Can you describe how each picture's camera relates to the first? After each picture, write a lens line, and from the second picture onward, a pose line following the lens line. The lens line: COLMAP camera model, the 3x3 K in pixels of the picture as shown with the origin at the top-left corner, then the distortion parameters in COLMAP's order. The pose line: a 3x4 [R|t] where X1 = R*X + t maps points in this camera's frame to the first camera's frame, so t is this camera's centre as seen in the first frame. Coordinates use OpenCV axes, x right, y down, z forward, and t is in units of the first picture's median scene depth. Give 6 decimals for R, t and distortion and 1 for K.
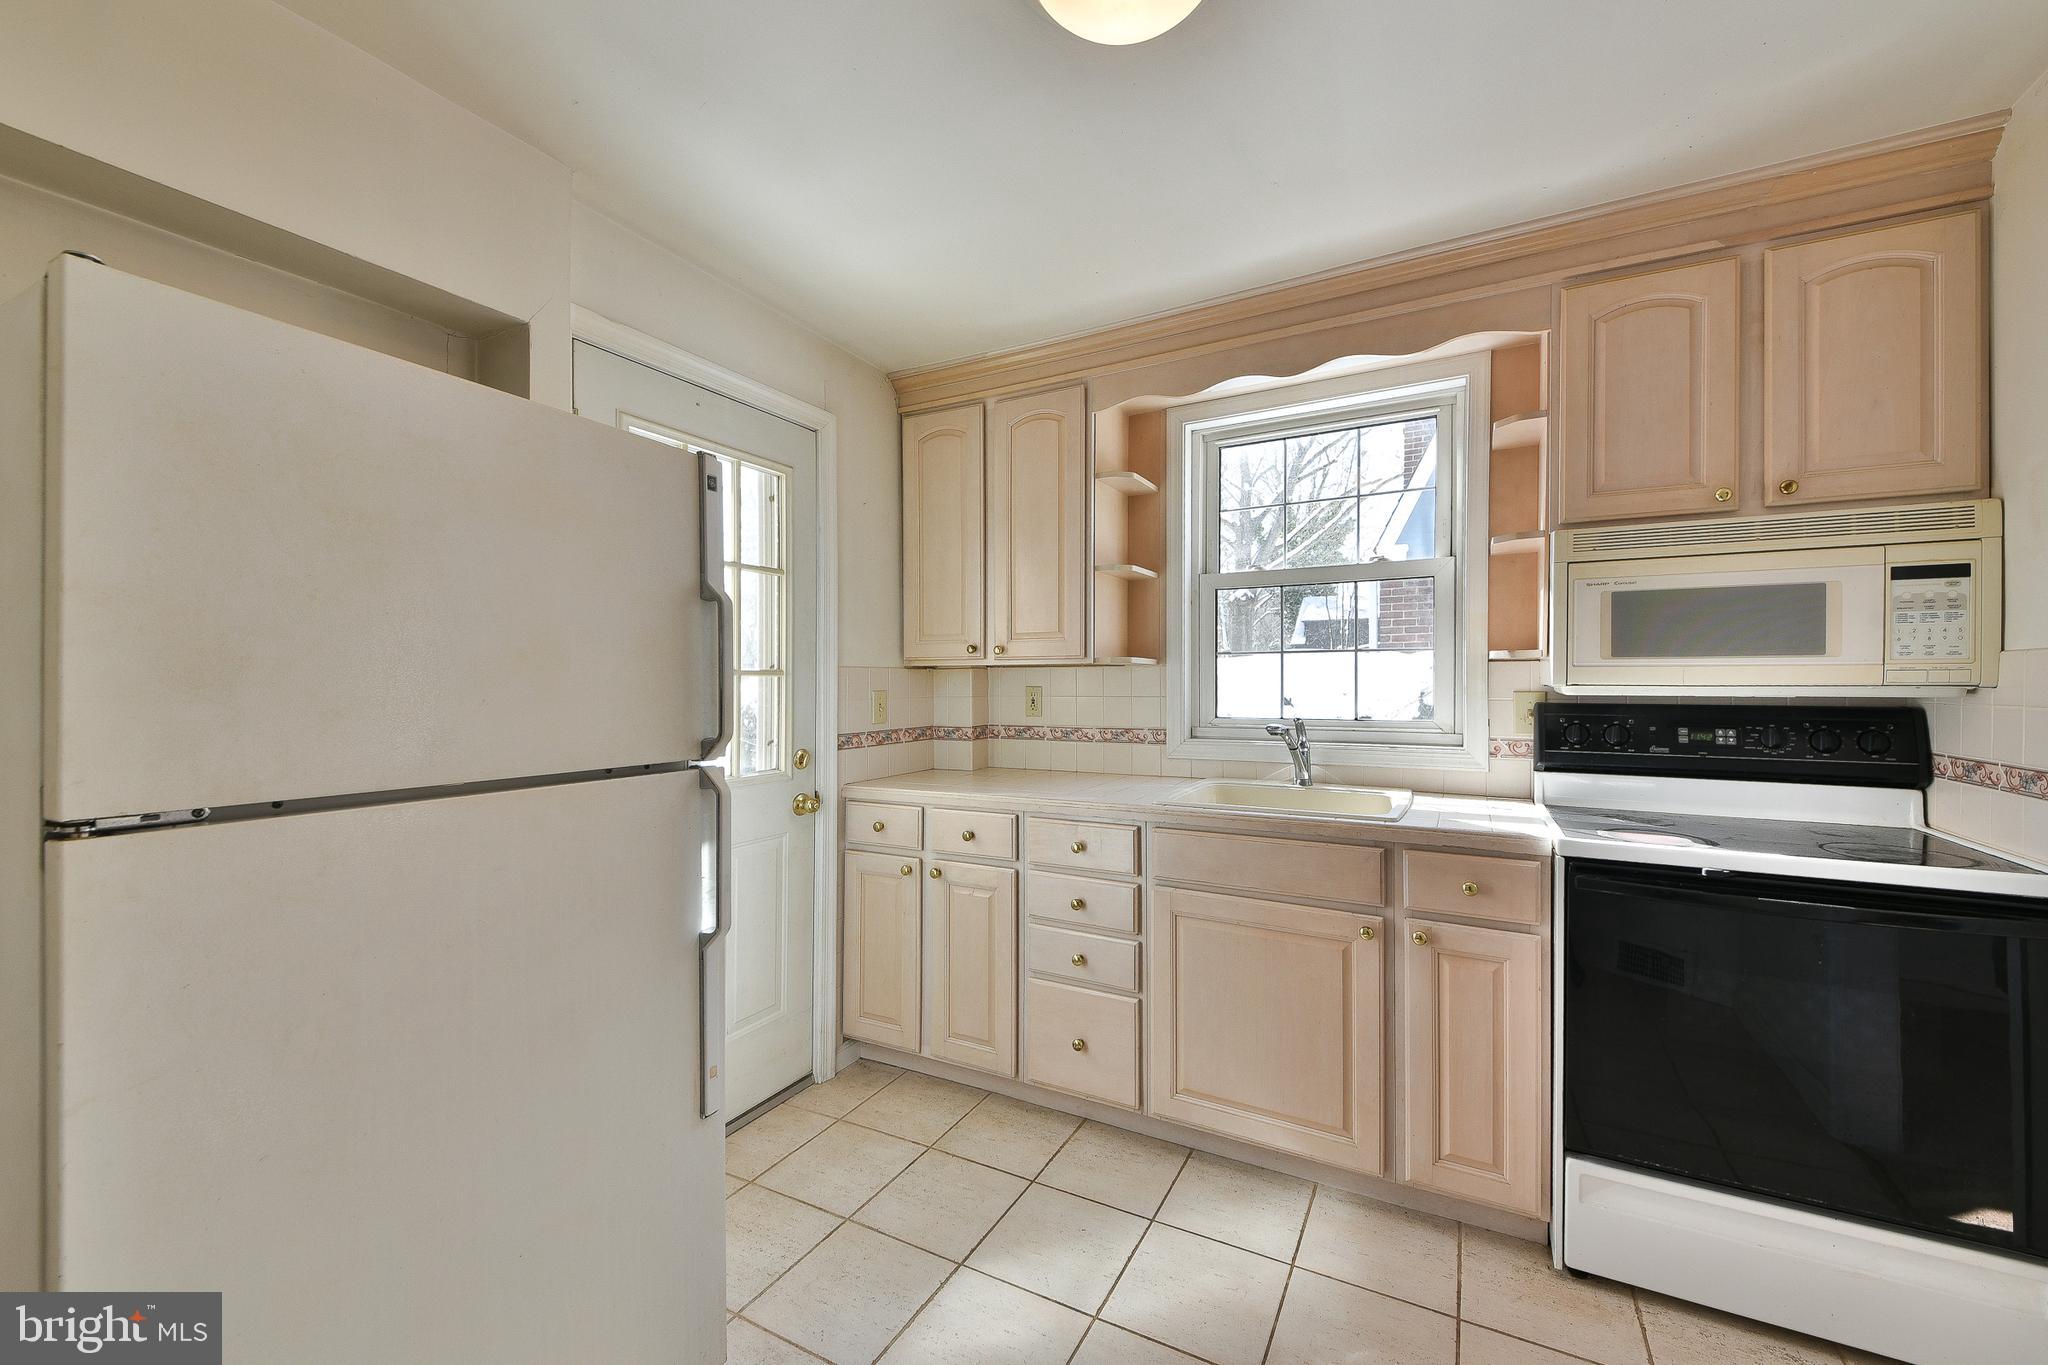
lens RADIAL K [[806.3, 0, 1029.3], [0, 806.3, 680.8], [0, 0, 1]] dist [0.030539, -0.000078]
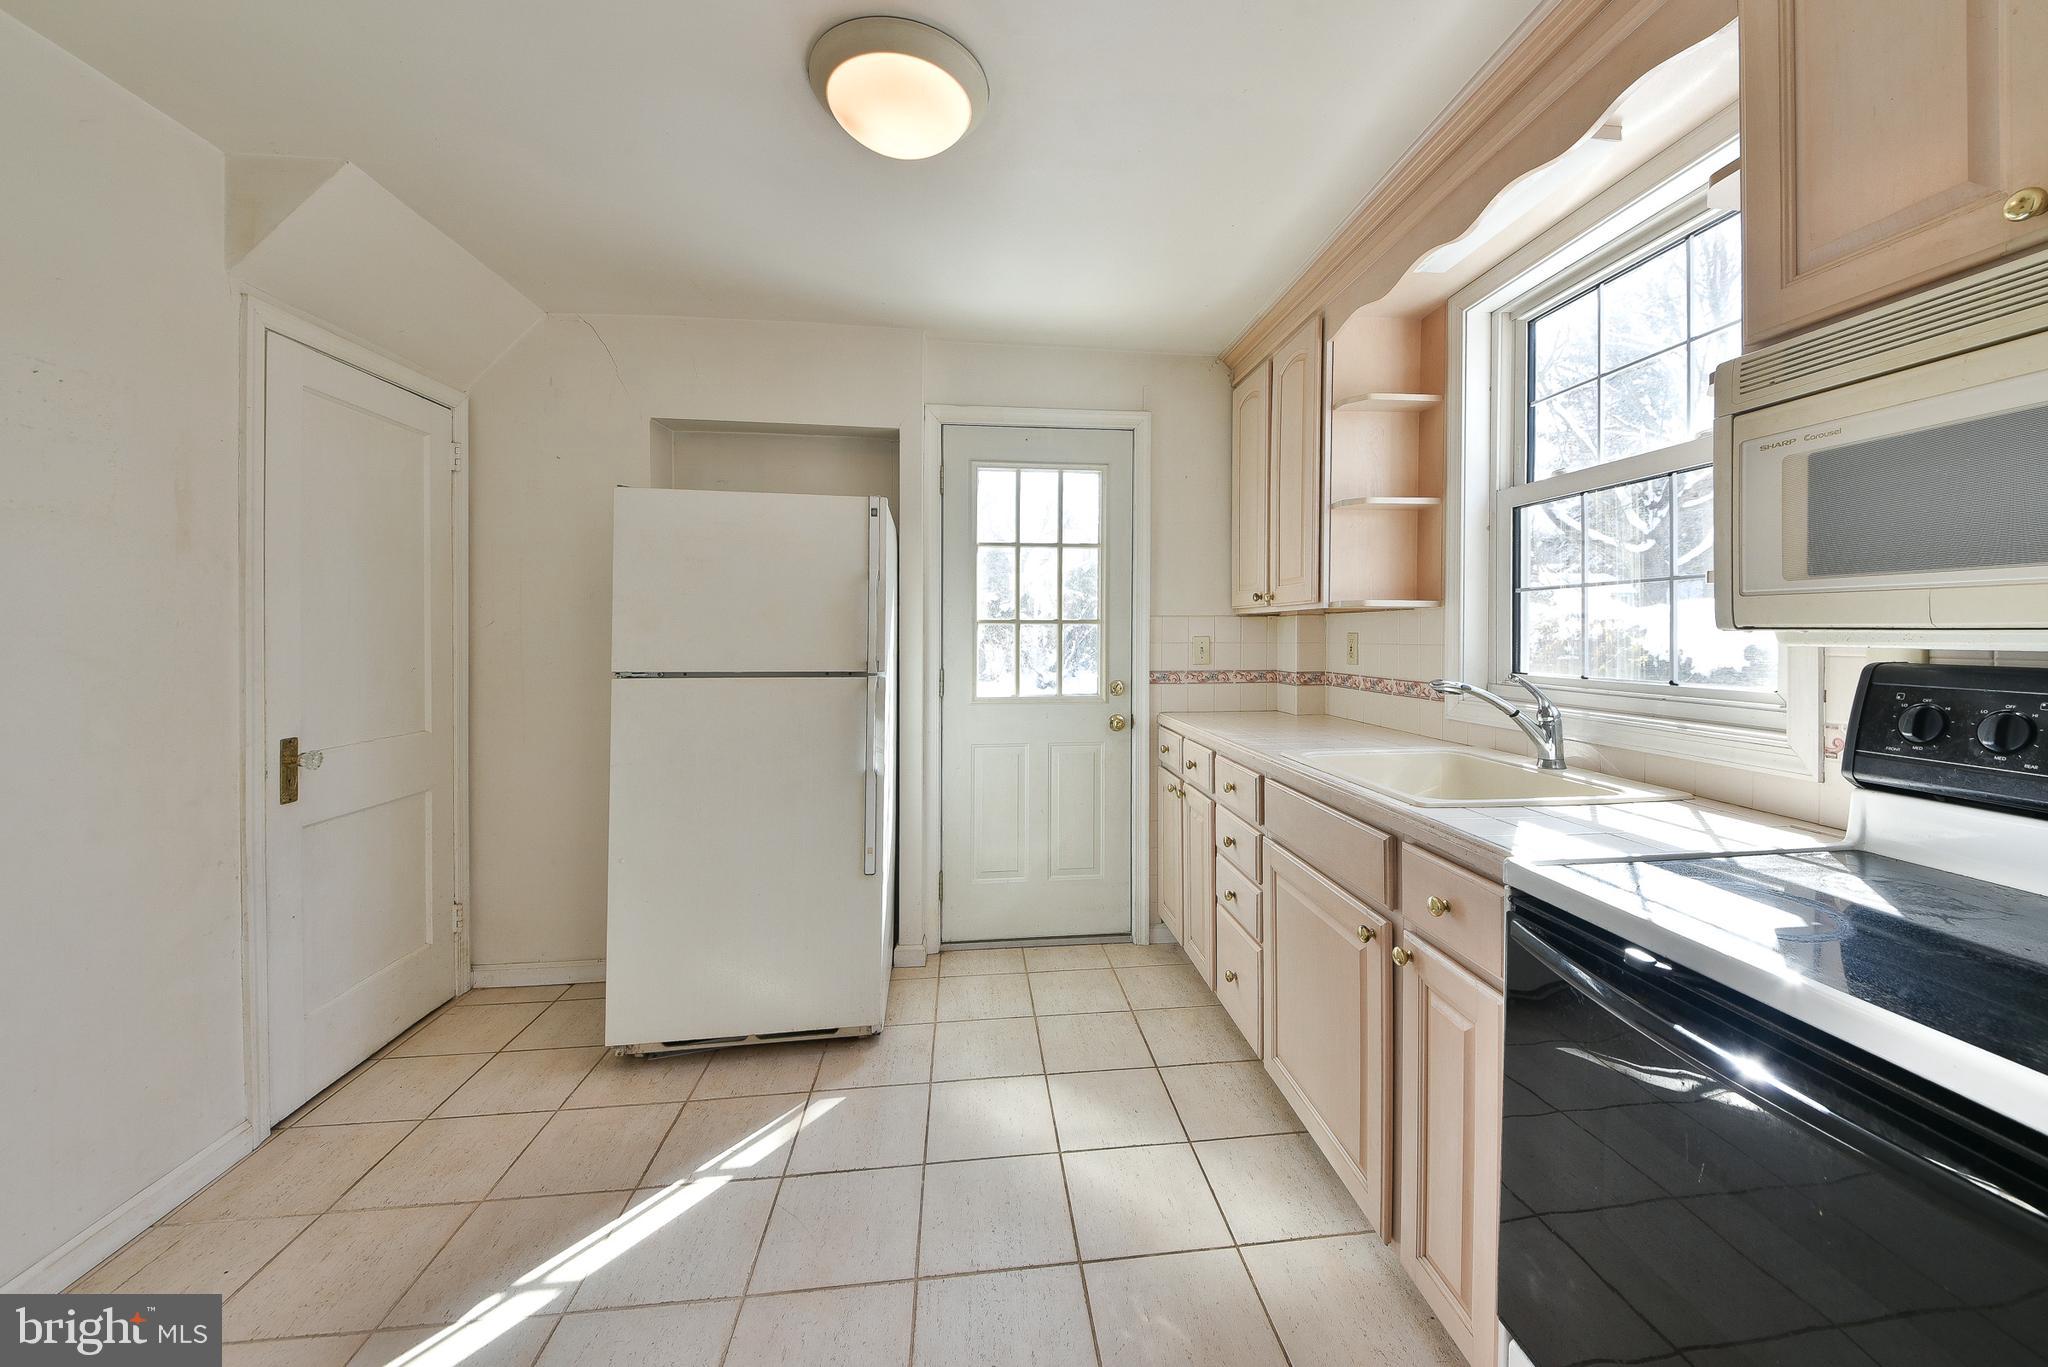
lens RADIAL K [[742.2, 0, 1033.5], [0, 742.2, 633.6], [0, 0, 1]] dist [0.003538, -0.000049]
pose [[0.553615, 0.002848, -0.832768, 0.608640], [-0.000140, 0.999994, 0.003327, 0.005443], [0.832773, -0.001725, 0.553612, 0.225711]]
